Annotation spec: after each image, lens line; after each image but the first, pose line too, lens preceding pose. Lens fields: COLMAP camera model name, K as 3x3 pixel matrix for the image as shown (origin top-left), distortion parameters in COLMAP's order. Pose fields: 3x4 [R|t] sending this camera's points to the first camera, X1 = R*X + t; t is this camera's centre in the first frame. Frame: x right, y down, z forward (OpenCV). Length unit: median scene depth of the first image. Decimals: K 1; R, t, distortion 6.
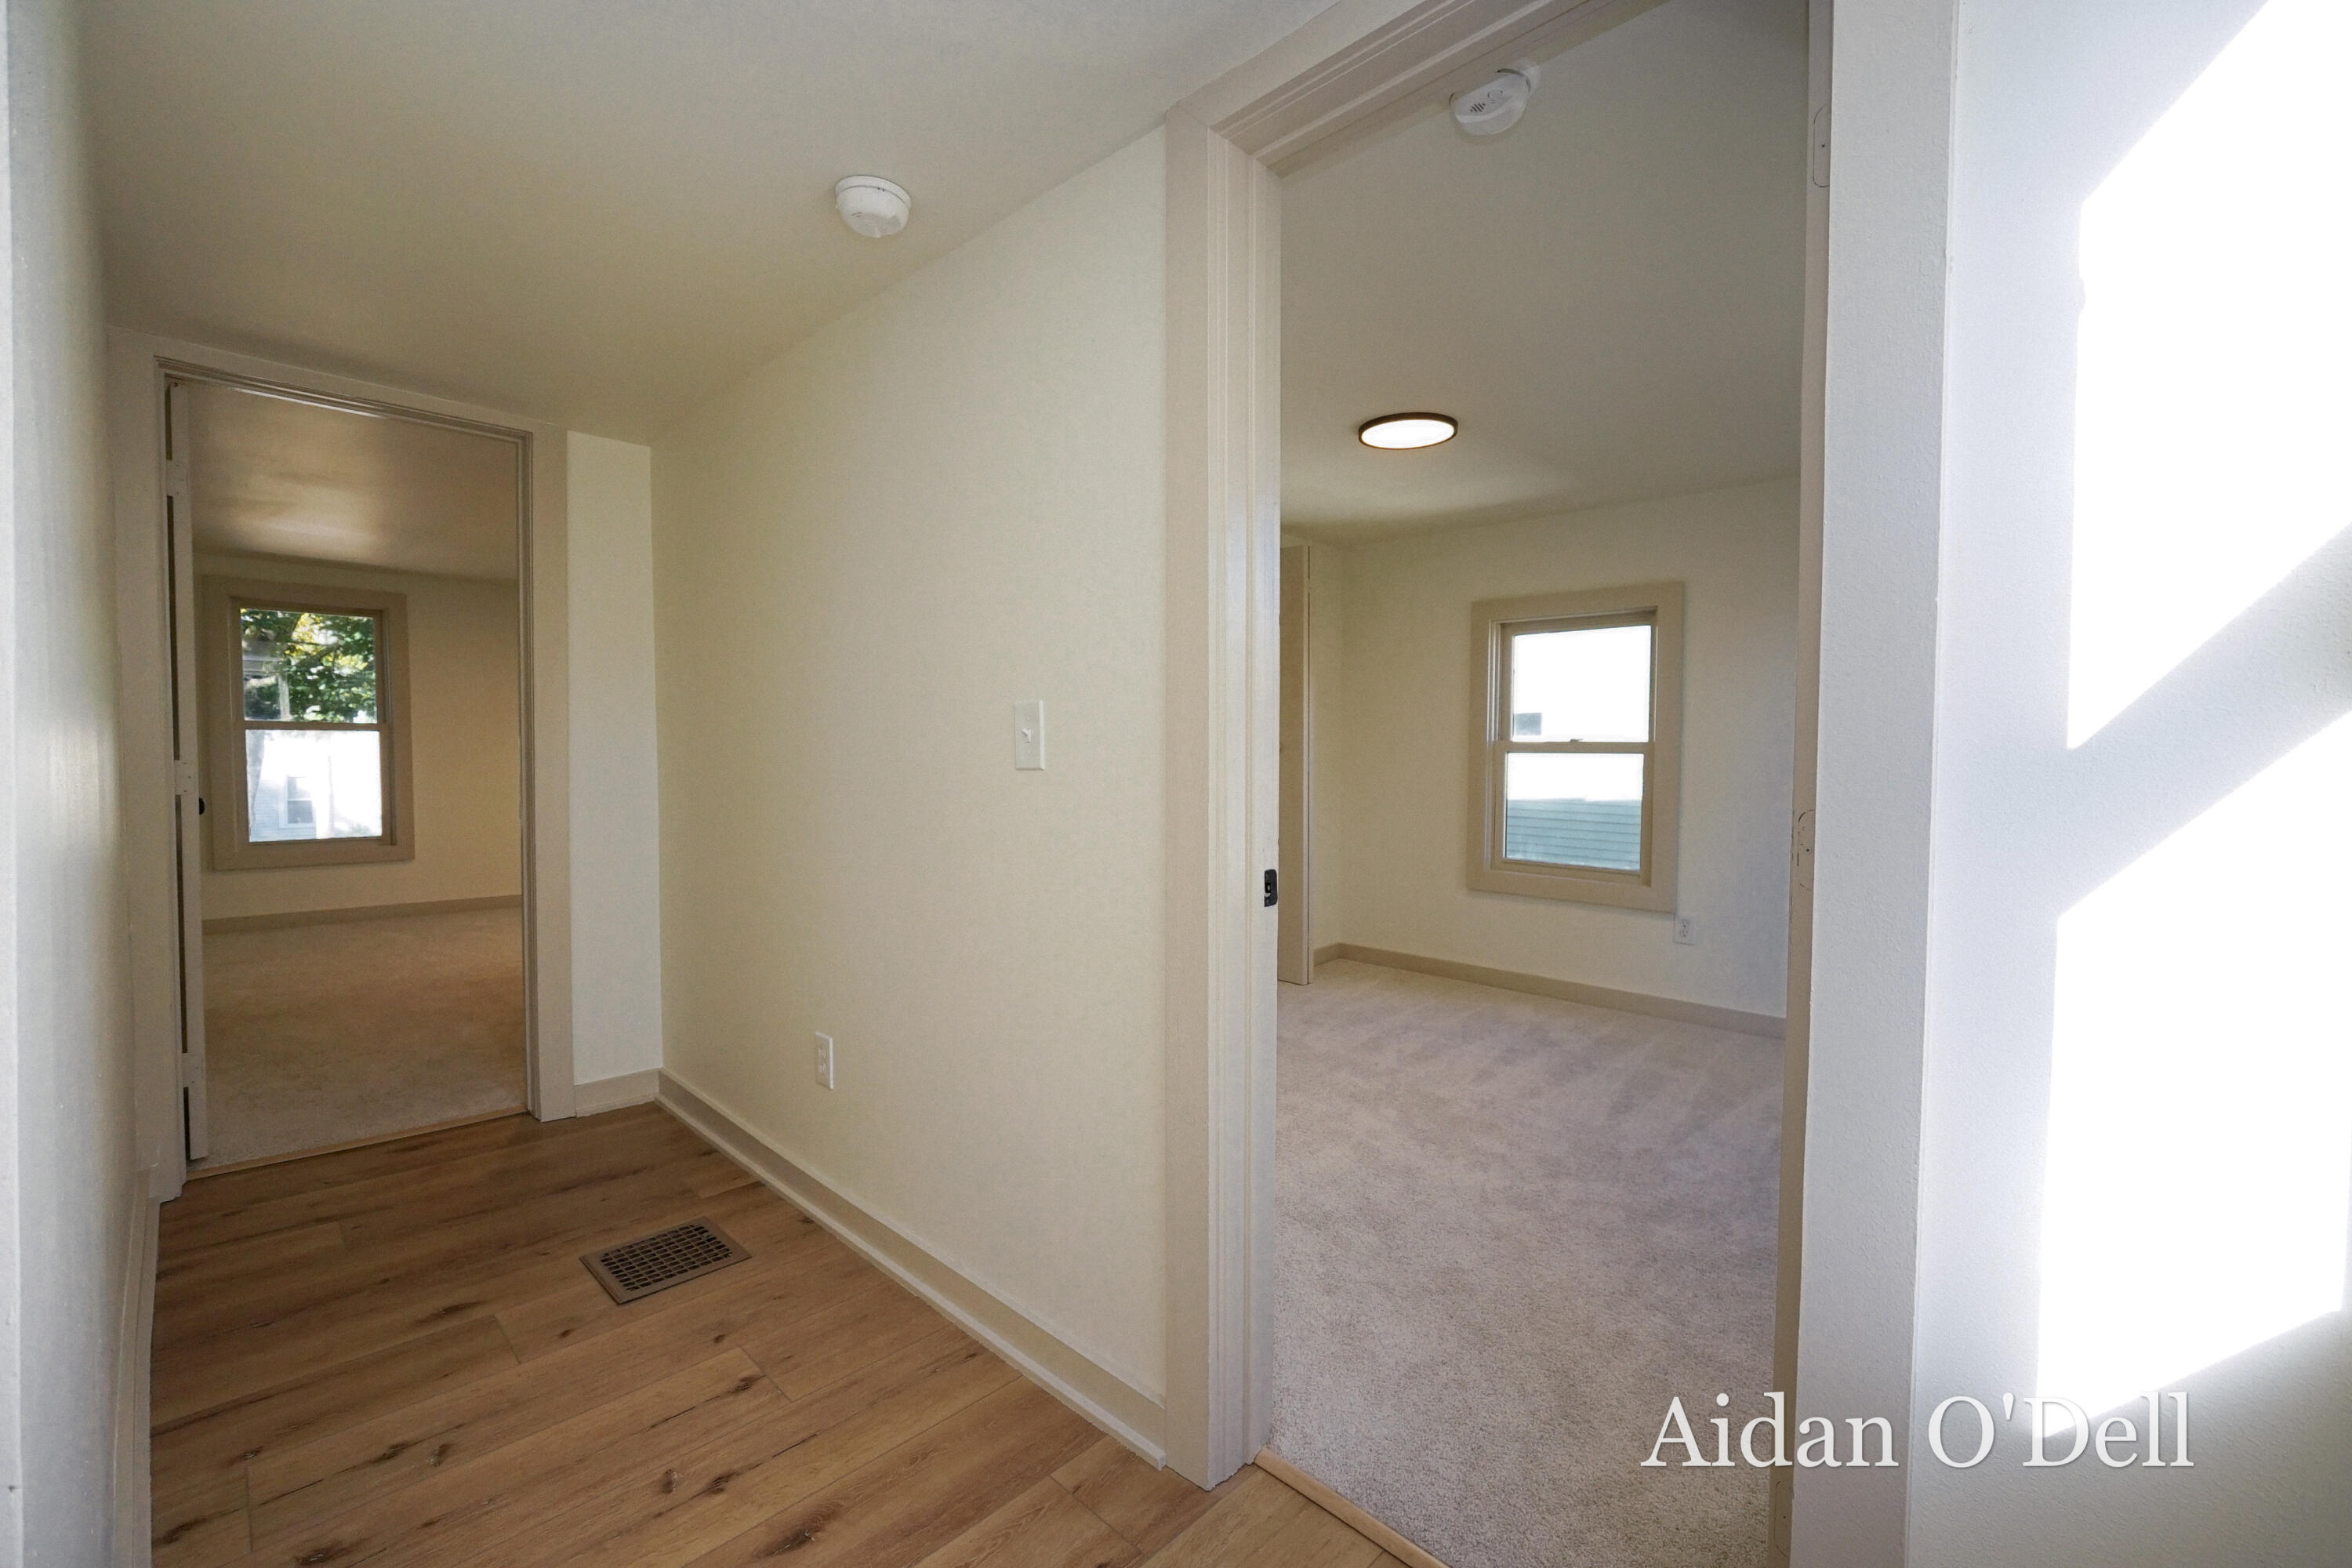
lens RADIAL K [[993.6, 0, 1182.8], [0, 993.6, 778.5], [0, 0, 1]] dist [-0.017656, -0.000031]
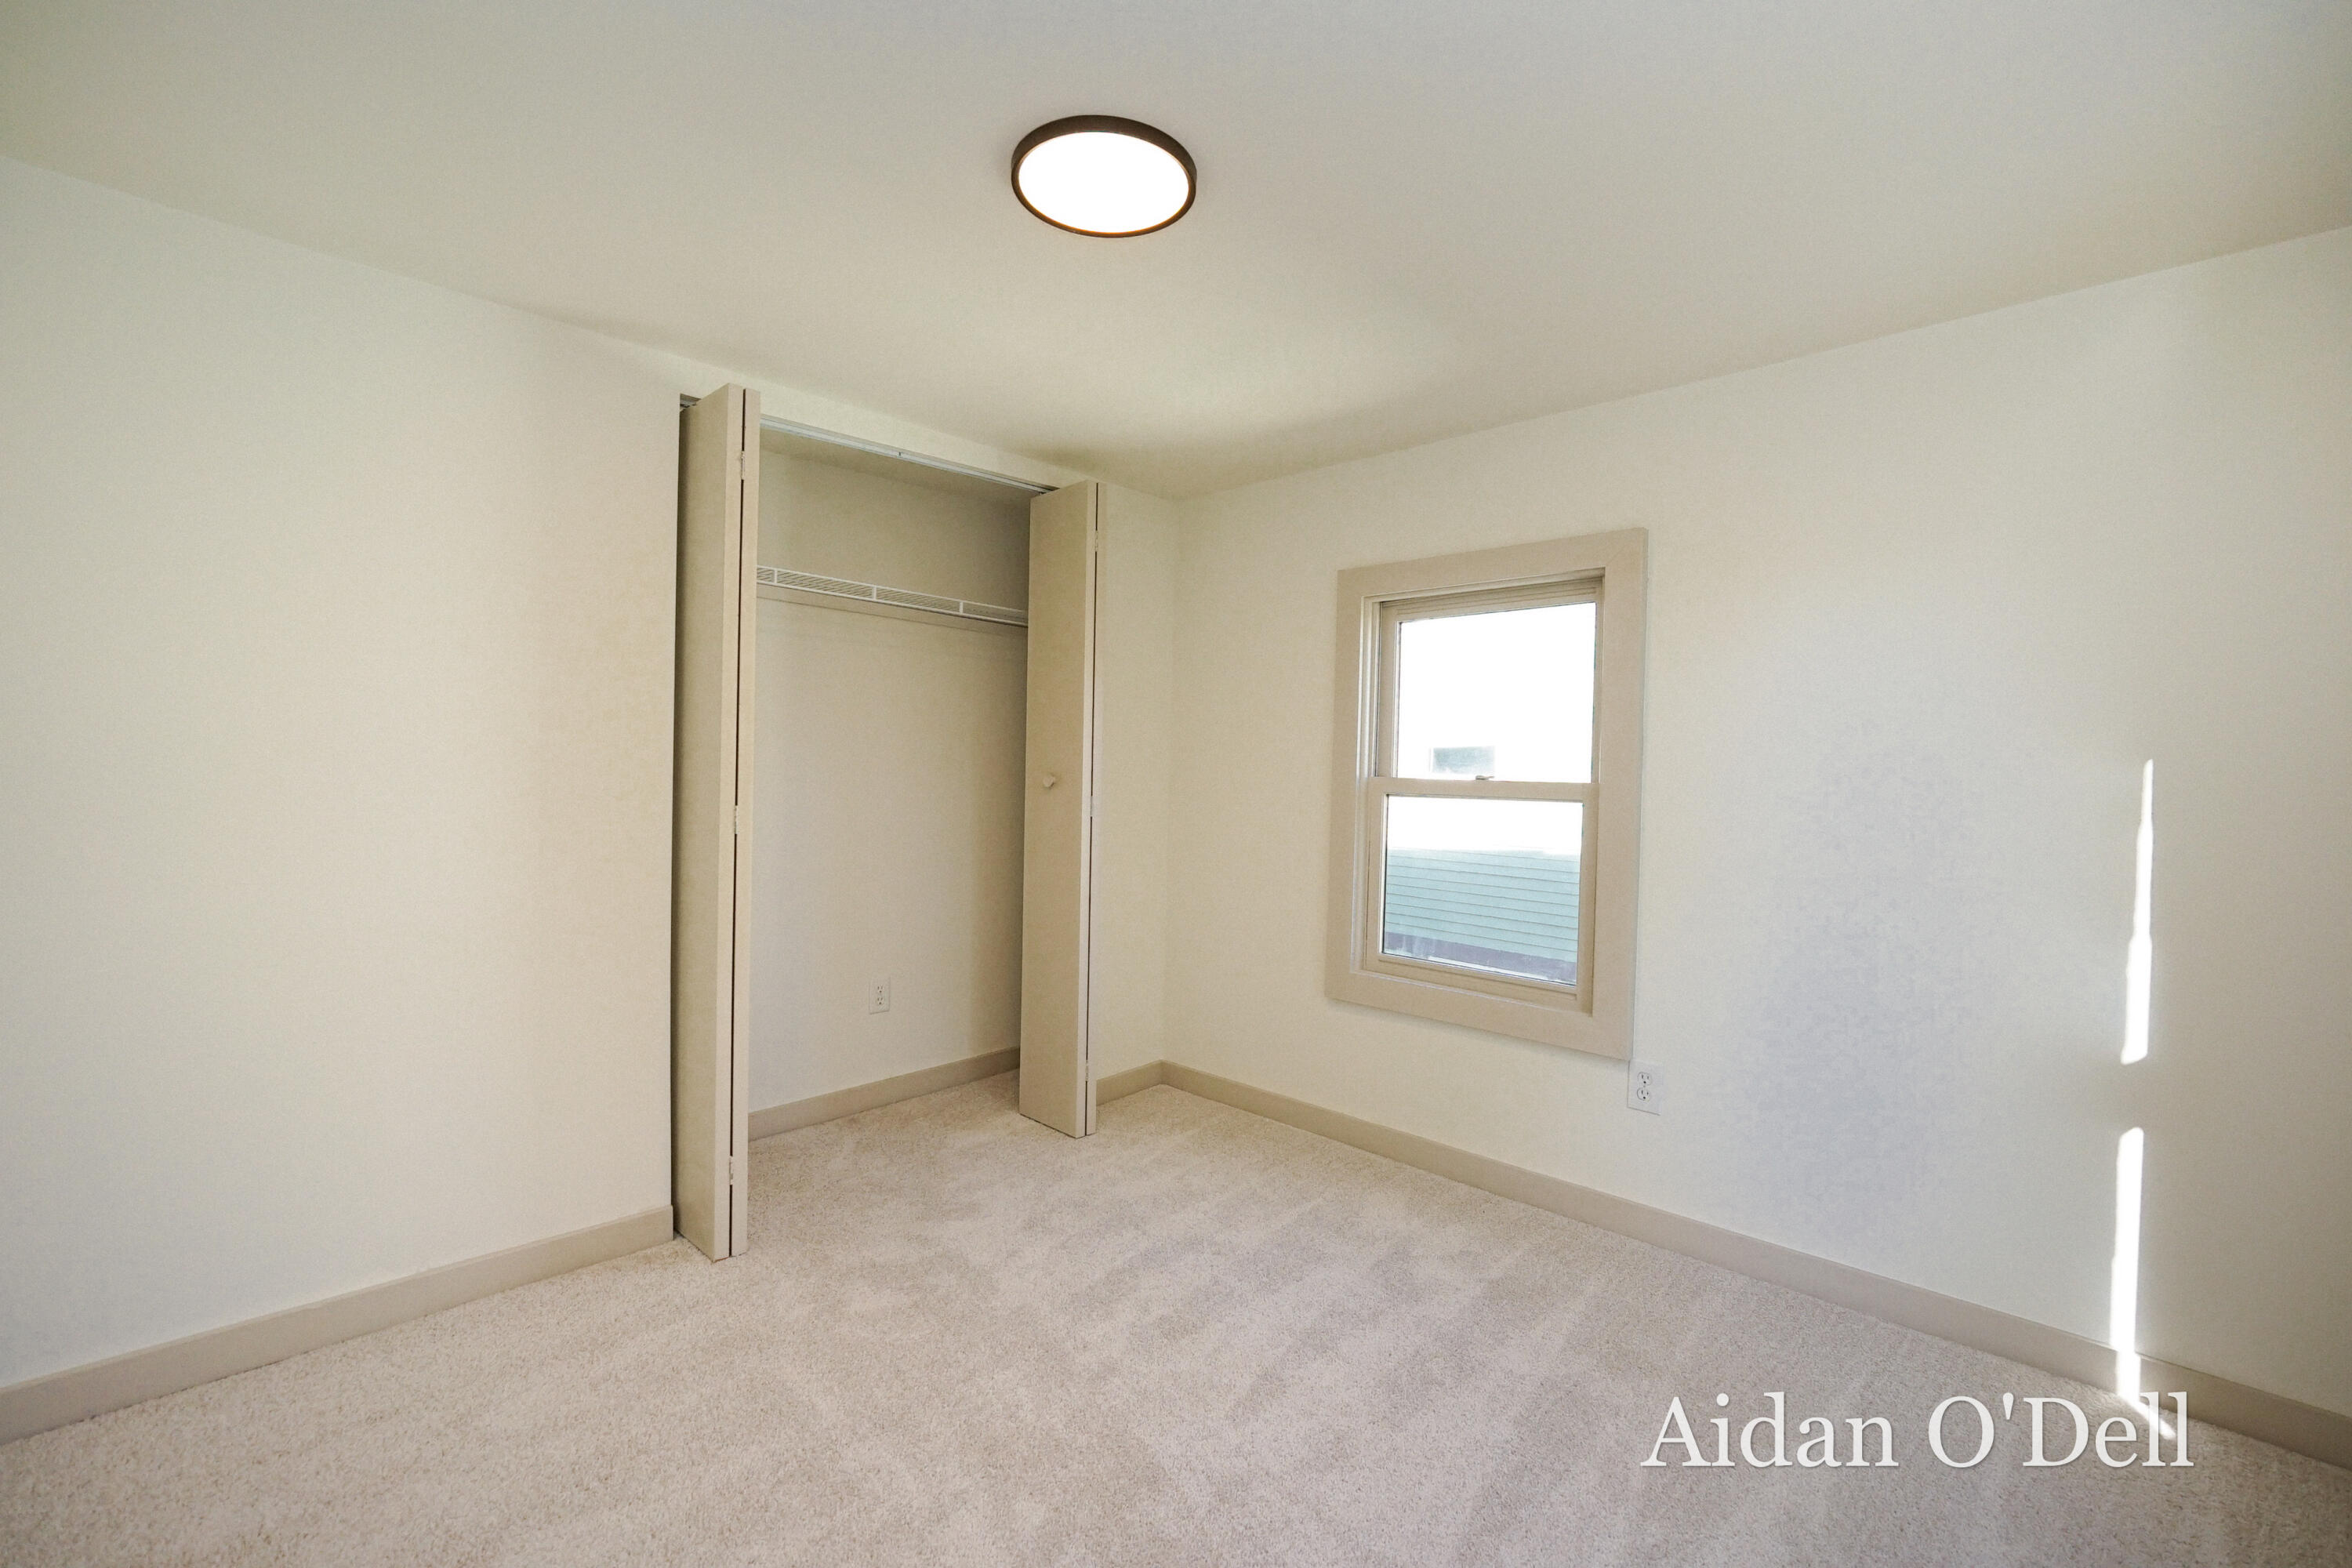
lens RADIAL K [[993.6, 0, 1182.8], [0, 993.6, 778.5], [0, 0, 1]] dist [-0.017656, -0.000031]
pose [[0.999735, 0.020870, 0.009720, 0.203515], [-0.020510, 0.999151, -0.035723, -0.011879], [-0.010457, 0.035514, 0.999314, 0.368061]]
